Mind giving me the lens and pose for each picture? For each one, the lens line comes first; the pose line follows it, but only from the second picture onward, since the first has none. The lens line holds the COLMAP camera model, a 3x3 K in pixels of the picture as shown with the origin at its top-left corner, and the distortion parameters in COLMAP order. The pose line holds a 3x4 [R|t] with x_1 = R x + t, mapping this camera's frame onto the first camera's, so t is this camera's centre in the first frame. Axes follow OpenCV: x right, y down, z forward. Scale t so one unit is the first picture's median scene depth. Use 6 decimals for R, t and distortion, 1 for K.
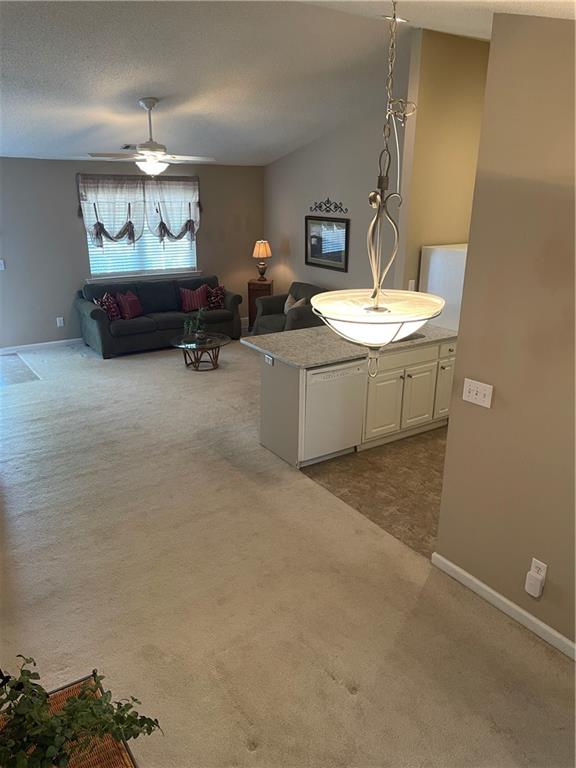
lens RADIAL K [[582.3, 0, 287.2], [0, 582.3, 383.4], [0, 0, 1]] dist [0.026103, -0.045320]
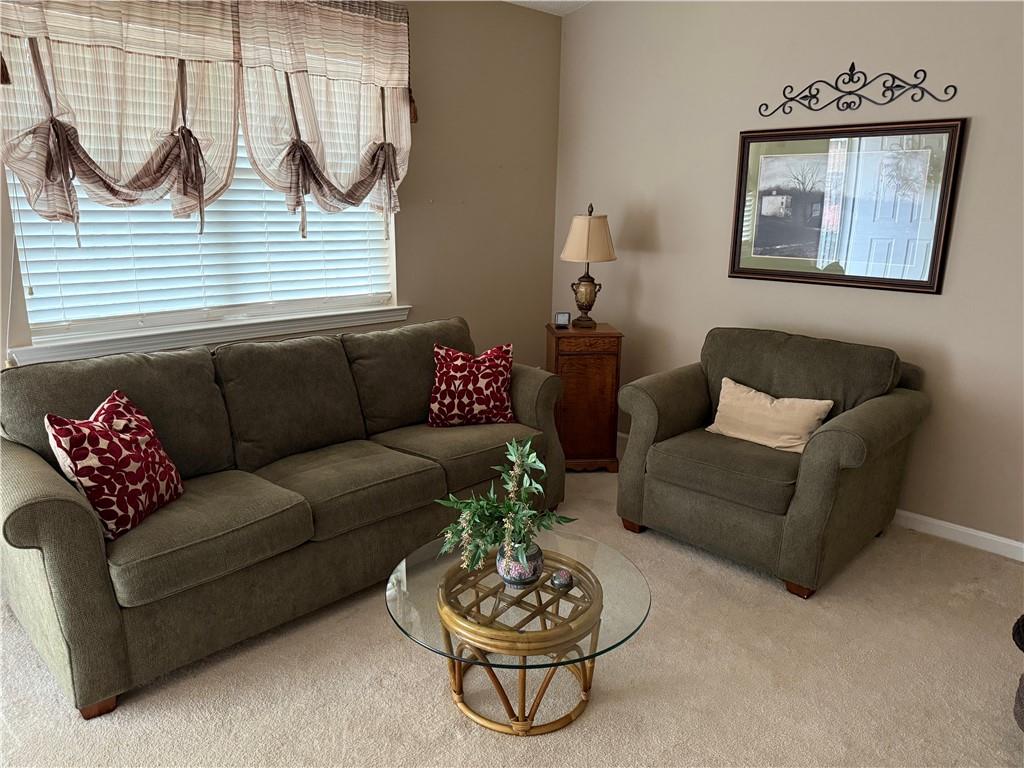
lens RADIAL K [[721.9, 0, 484.6], [0, 721.9, 374.0], [0, 0, 1]] dist [0.042901, -0.035799]
pose [[0.981035, -0.044096, 0.188746, -0.196268], [0.061643, 0.994200, -0.088128, -0.123008], [-0.183766, 0.098091, 0.978064, 0.637348]]
